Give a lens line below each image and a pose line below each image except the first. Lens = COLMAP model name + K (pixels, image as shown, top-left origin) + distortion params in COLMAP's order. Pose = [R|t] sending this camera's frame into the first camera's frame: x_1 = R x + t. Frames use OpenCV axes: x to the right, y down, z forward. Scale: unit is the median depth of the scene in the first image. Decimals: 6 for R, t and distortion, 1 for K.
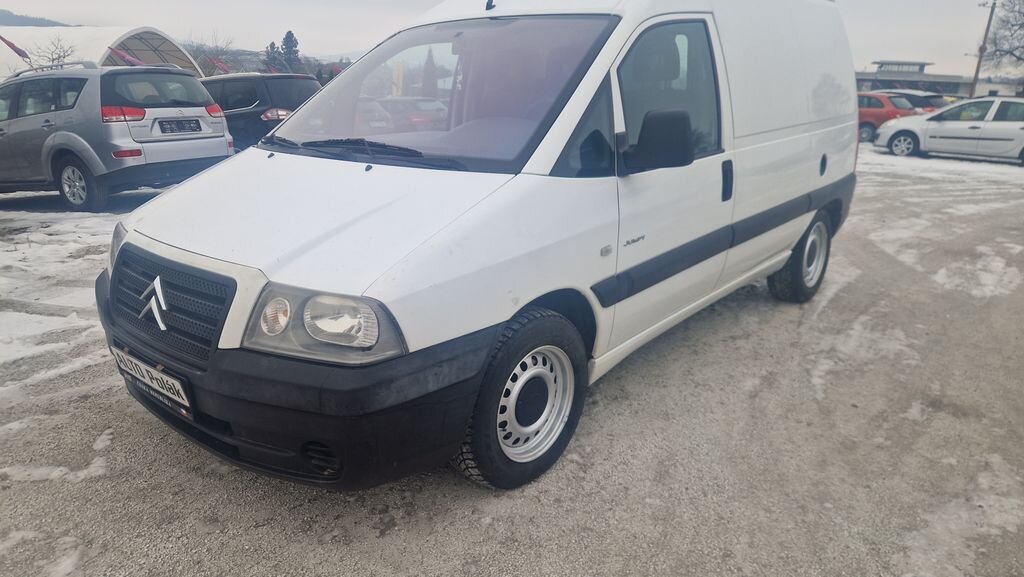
lens RADIAL K [[694.0, 0, 506.5], [0, 694.0, 293.7], [0, 0, 1]] dist [0.043214, -0.002169]
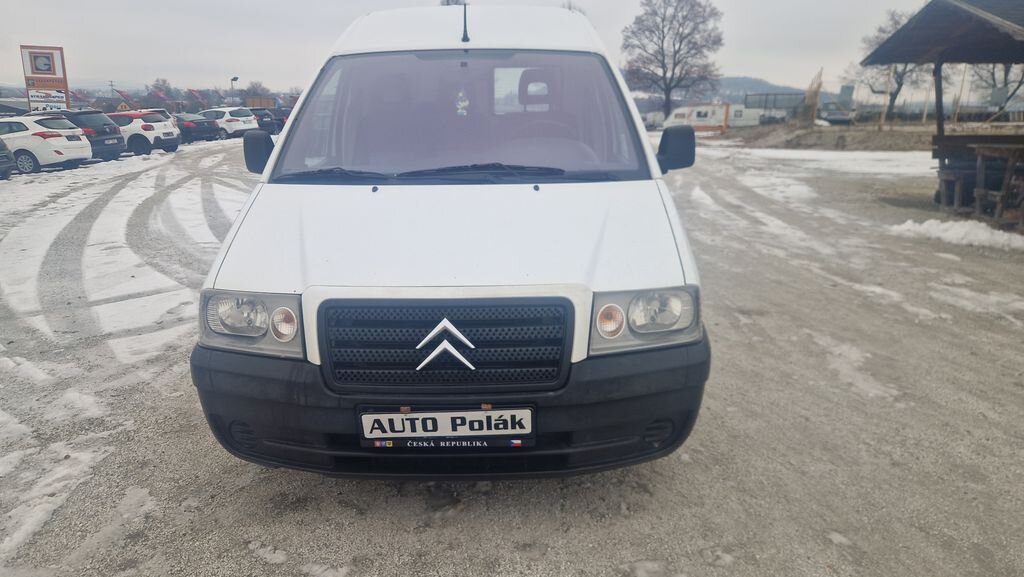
lens RADIAL K [[694.0, 0, 503.2], [0, 694.0, 285.4], [0, 0, 1]] dist [0.043214, -0.002169]
pose [[0.750647, -0.181979, 0.635148, -1.138393], [0.200728, 0.978695, 0.043181, -0.104404], [-0.629474, 0.095078, 0.771183, 0.240620]]
